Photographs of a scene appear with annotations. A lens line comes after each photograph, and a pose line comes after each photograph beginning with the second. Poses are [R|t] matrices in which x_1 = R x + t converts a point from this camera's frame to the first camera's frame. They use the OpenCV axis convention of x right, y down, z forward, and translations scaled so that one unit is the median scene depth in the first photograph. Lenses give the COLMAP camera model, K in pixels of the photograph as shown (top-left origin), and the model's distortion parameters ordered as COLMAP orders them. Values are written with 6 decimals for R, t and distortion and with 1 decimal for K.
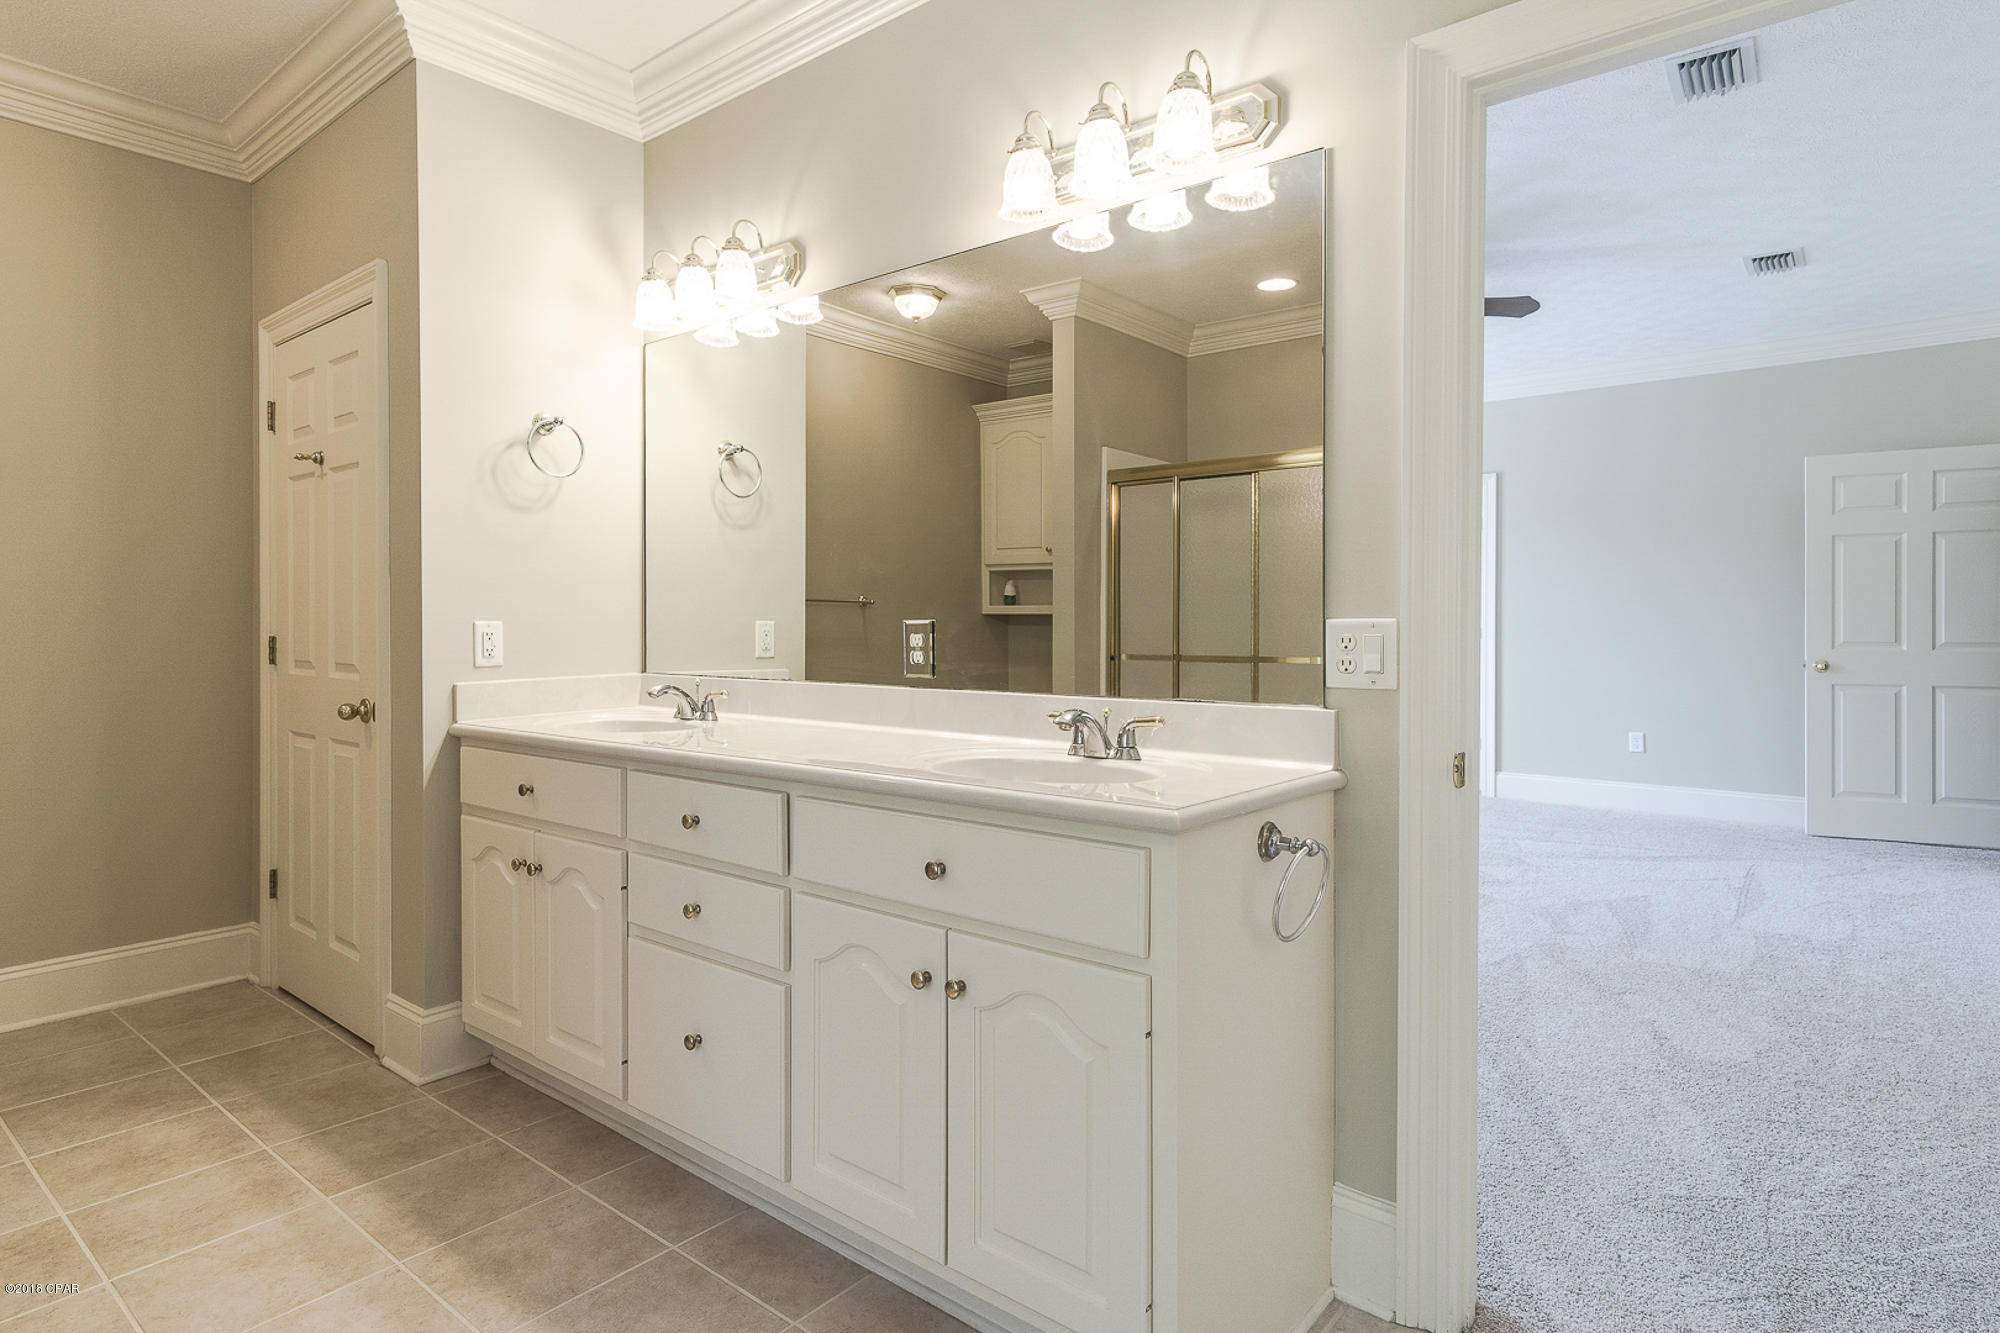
lens RADIAL K [[1100.8, 0, 954.4], [0, 1100.8, 634.7], [0, 0, 1]] dist [0.009379, 0.000814]
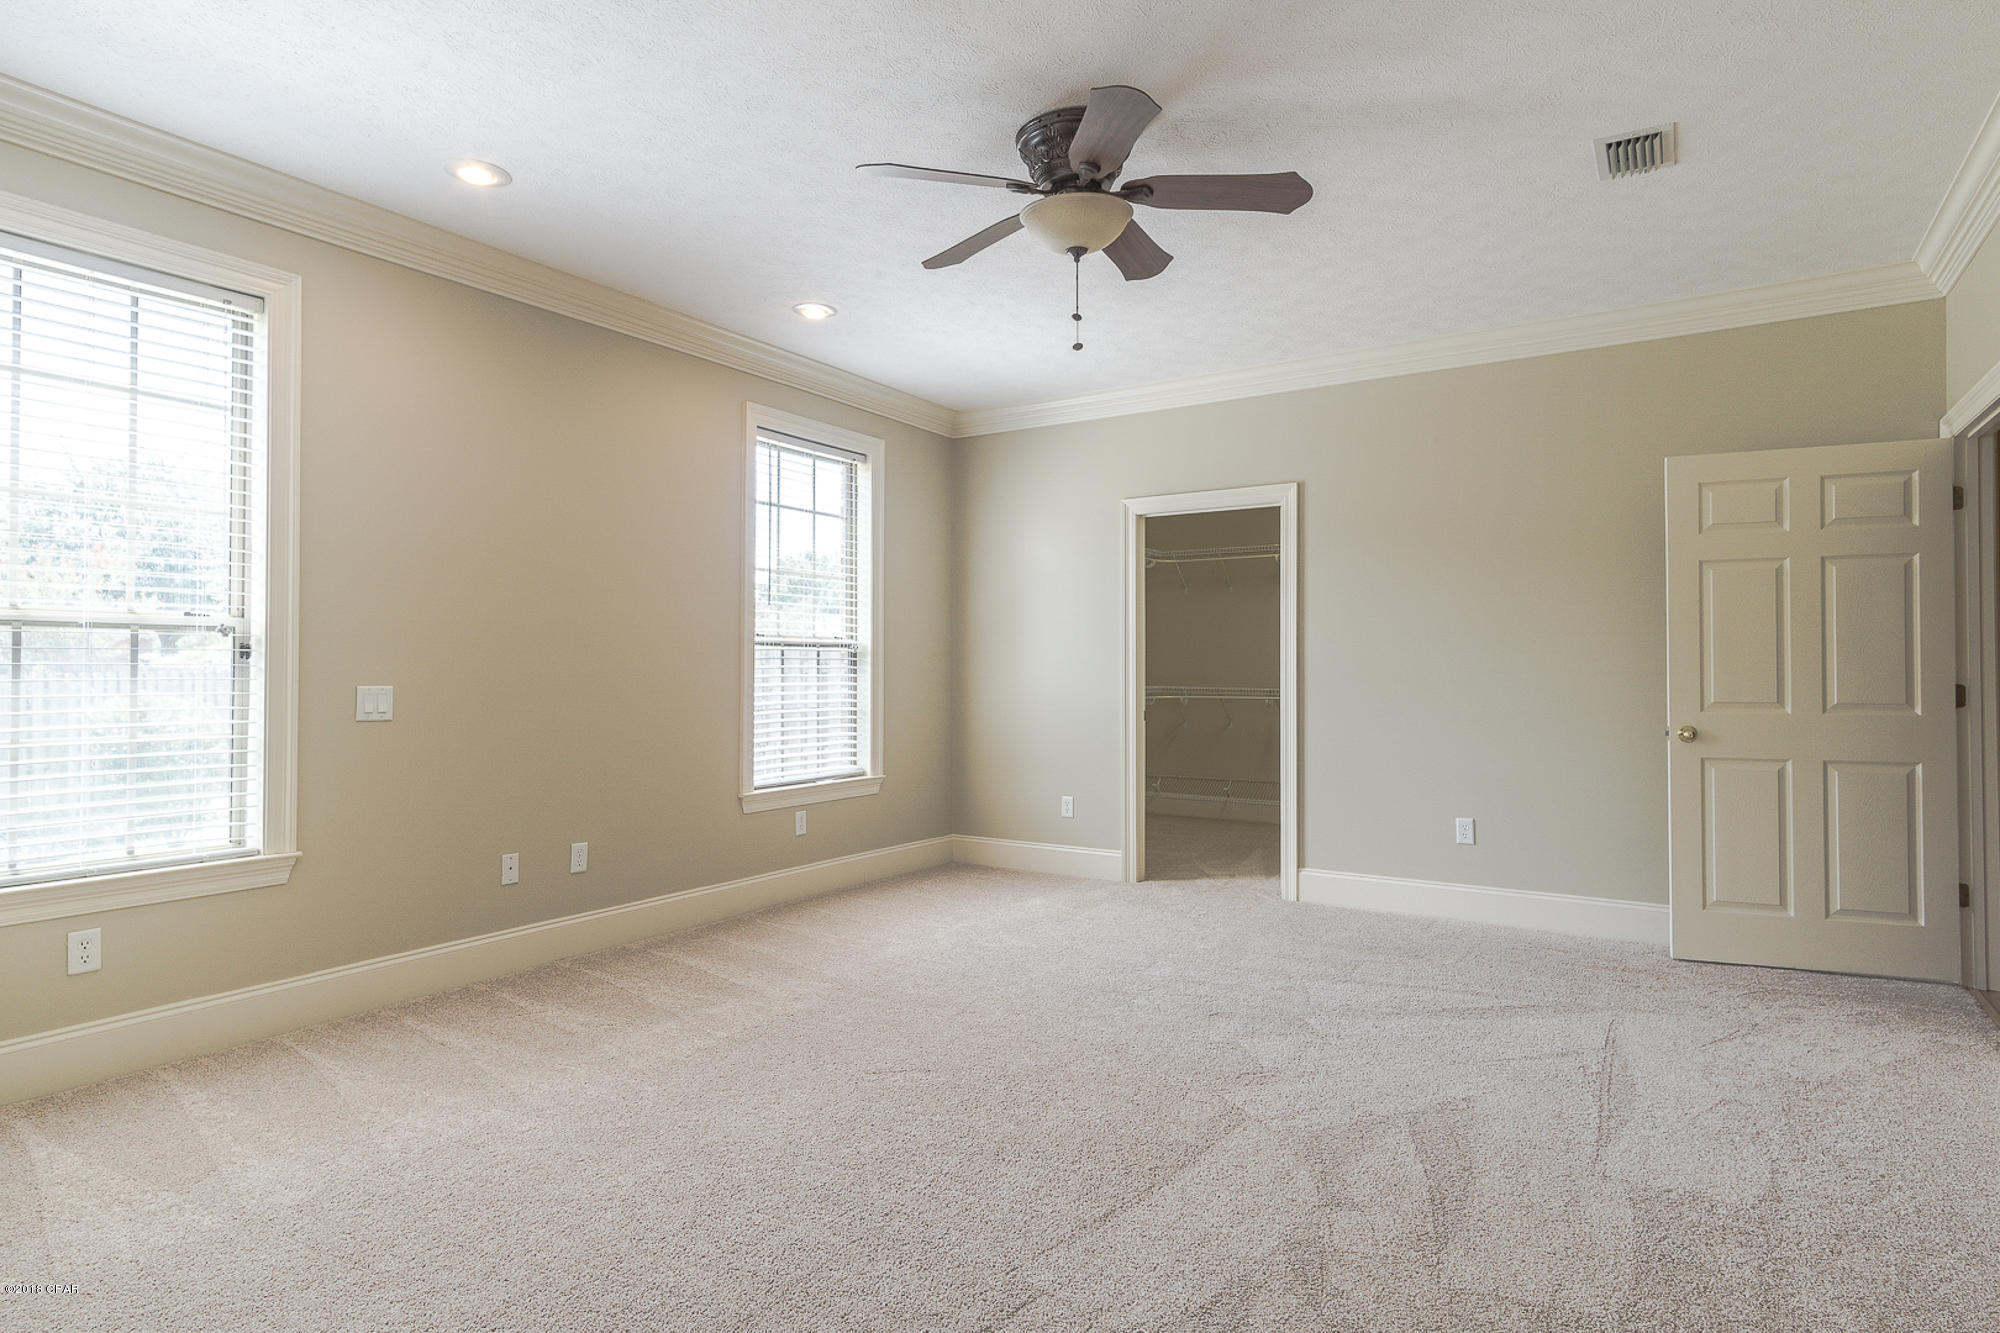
lens RADIAL K [[1100.8, 0, 1001.3], [0, 1100.8, 664.3], [0, 0, 1]] dist [0.009379, 0.000814]
pose [[0.989988, 0.002645, 0.141129, 0.220066], [-0.000194, 0.999849, -0.017383, -0.006001], [-0.141153, 0.017182, 0.989839, 0.329903]]
